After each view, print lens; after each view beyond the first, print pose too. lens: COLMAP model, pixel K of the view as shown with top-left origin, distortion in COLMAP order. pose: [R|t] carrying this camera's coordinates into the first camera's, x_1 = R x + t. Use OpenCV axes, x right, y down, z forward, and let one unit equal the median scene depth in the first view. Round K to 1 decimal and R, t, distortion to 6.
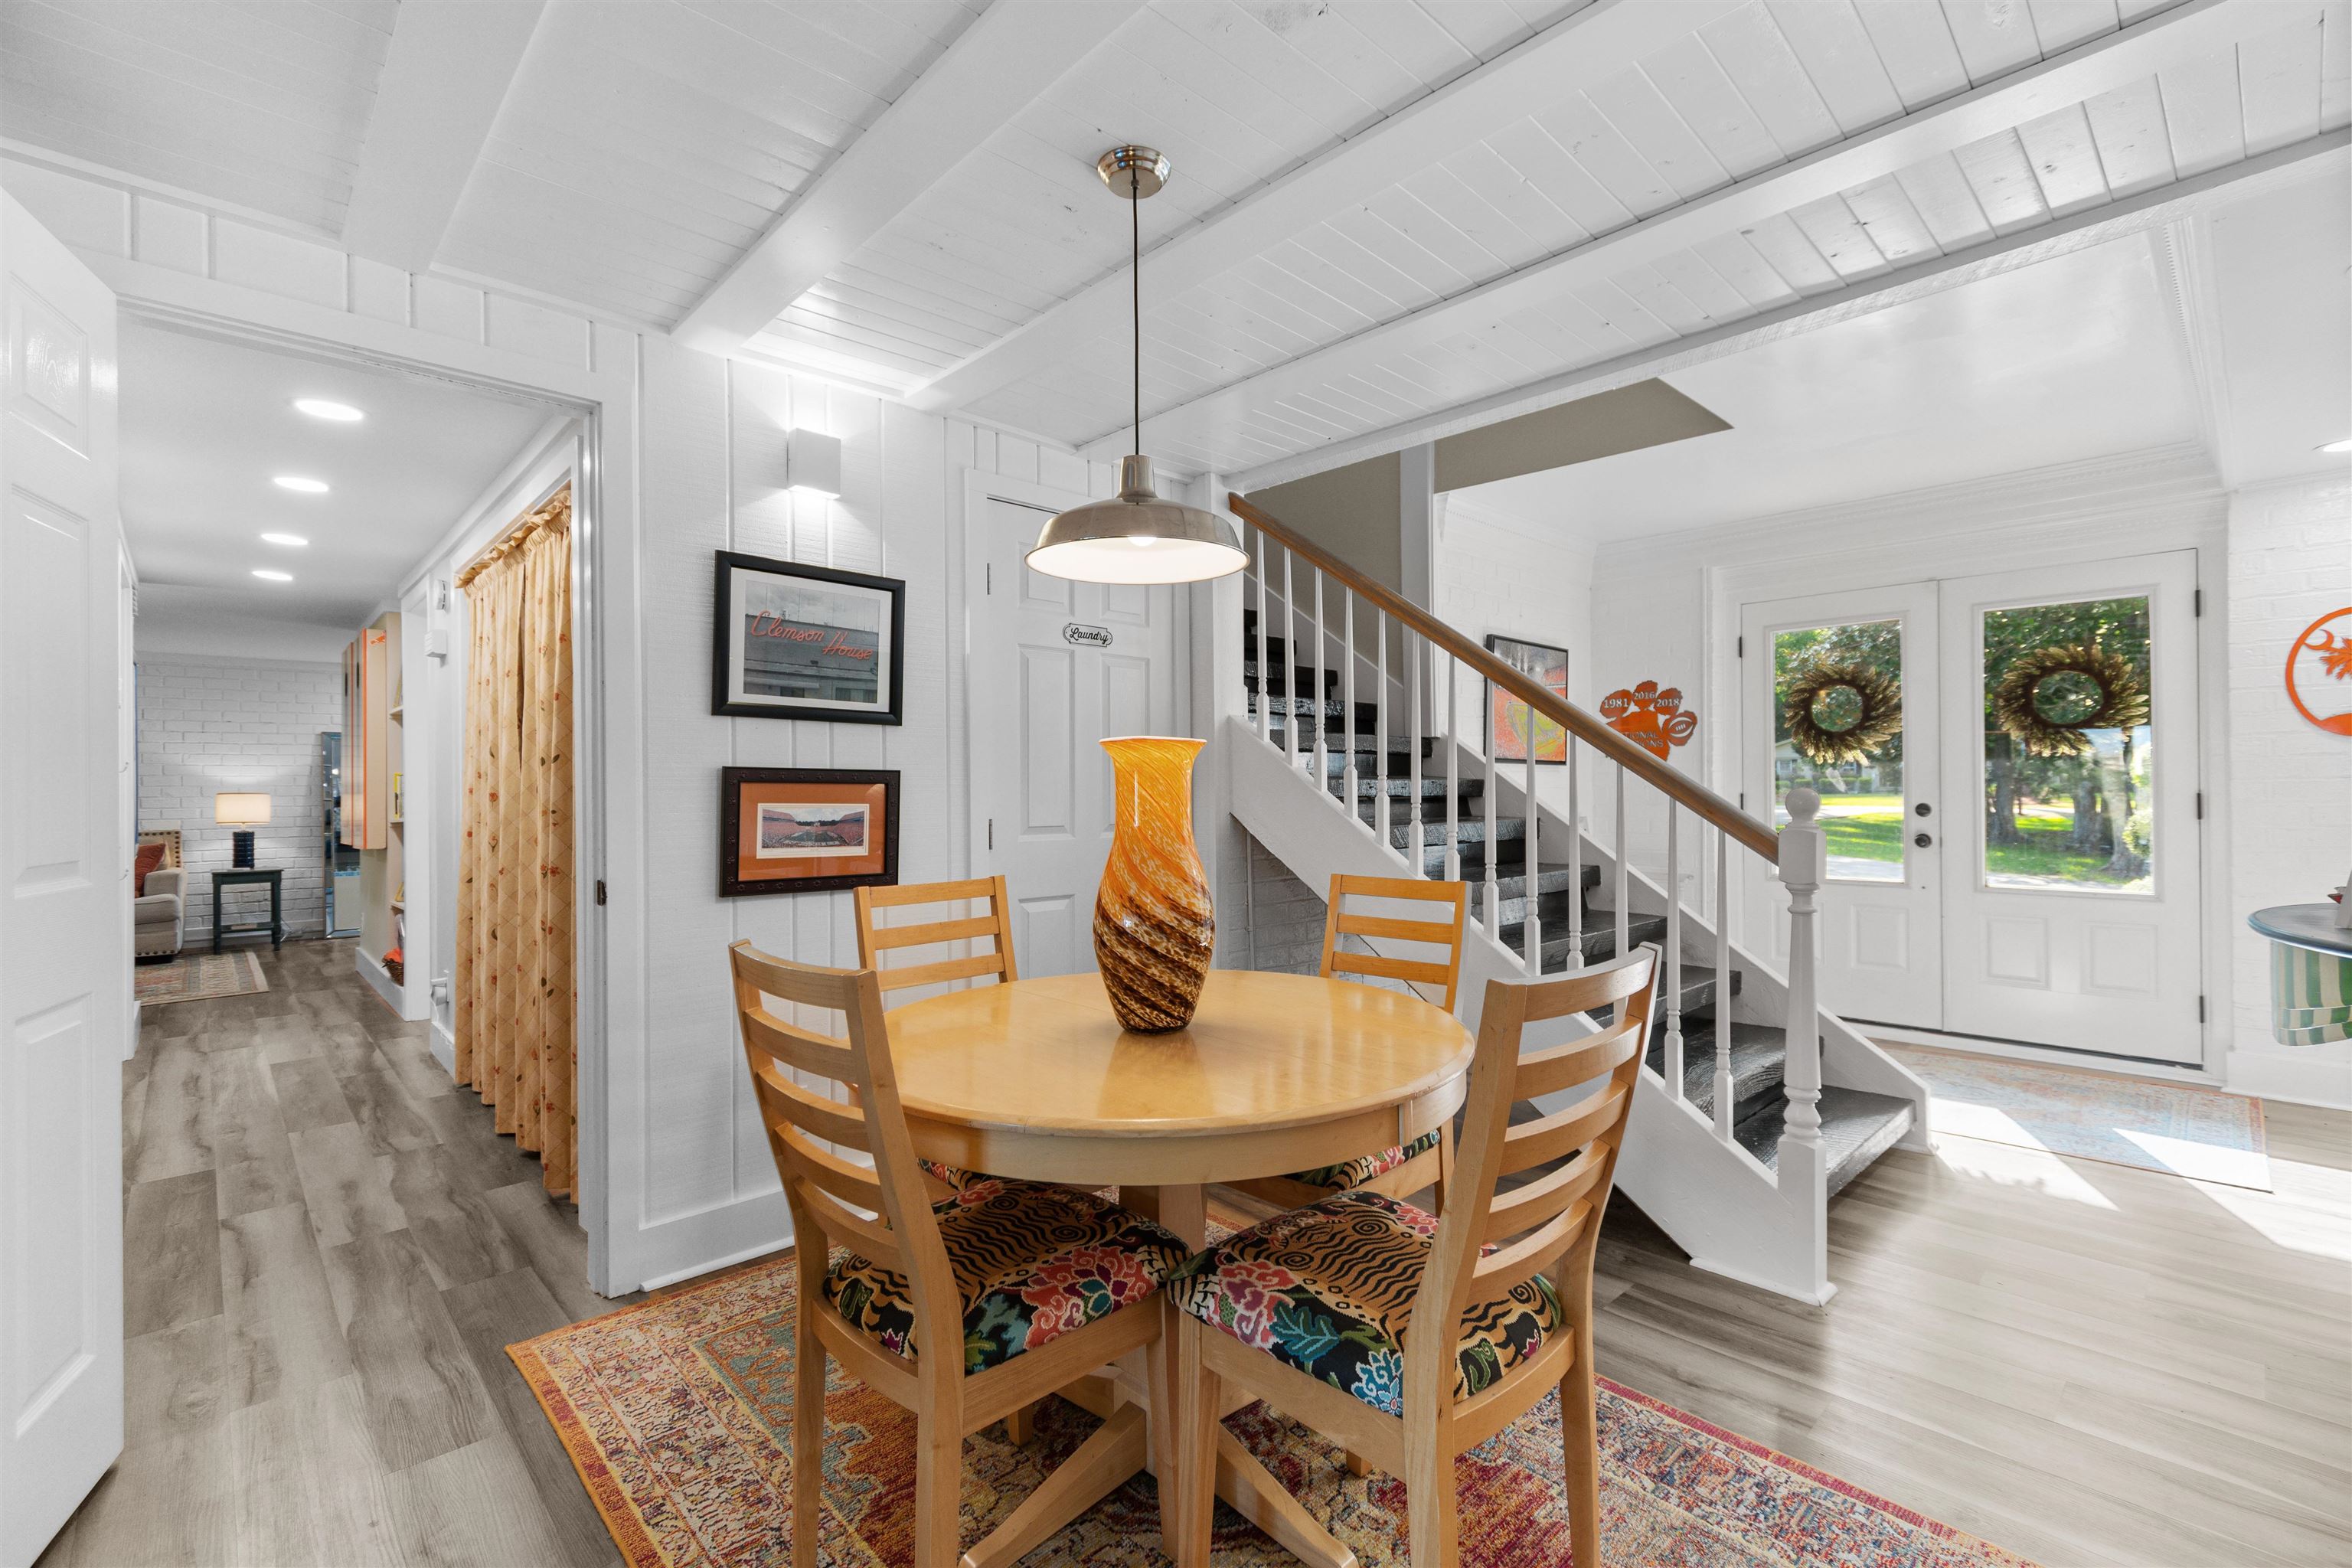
lens RADIAL K [[1029.3, 0, 1176.4], [0, 1029.3, 785.3], [0, 0, 1]] dist [0.002560, -0.000673]
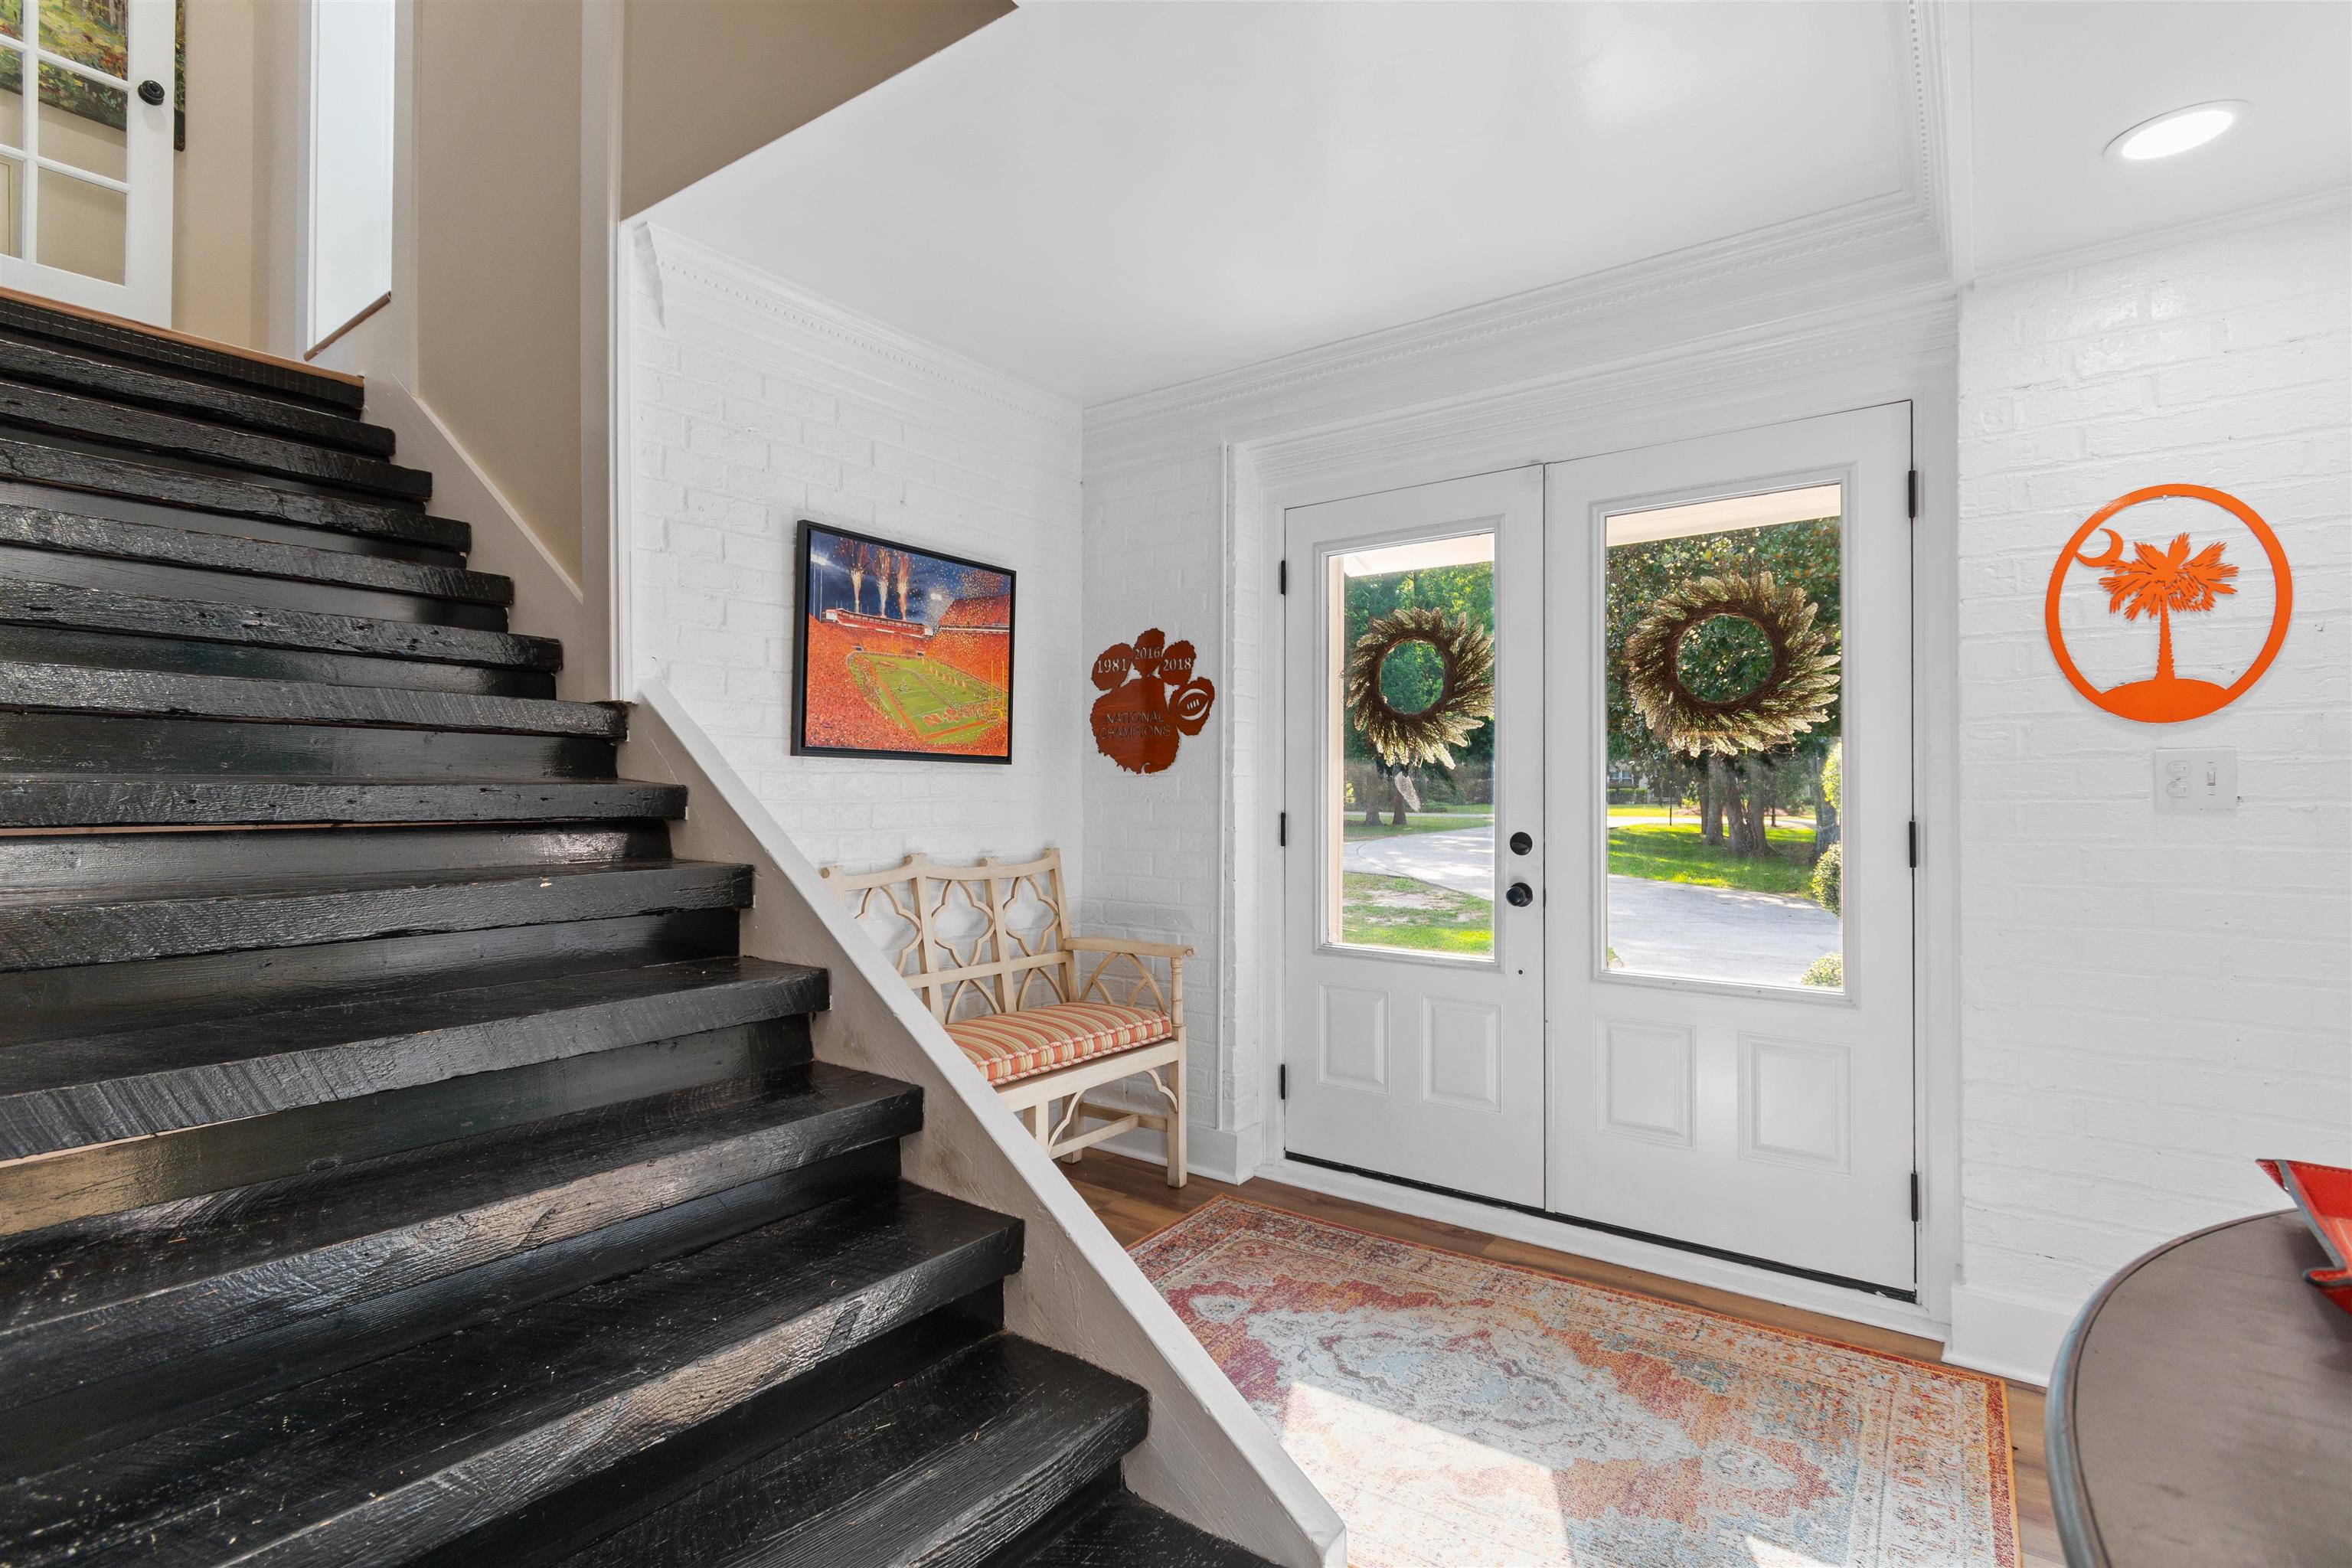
lens RADIAL K [[1077.3, 0, 1181.7], [0, 1077.3, 782.9], [0, 0, 1]] dist [0.002156, 0.000202]
pose [[0.983936, 0.011248, 0.178168, 0.432249], [-0.010012, 0.999919, -0.007833, -0.004685], [-0.178242, 0.005923, 0.983969, 0.429562]]
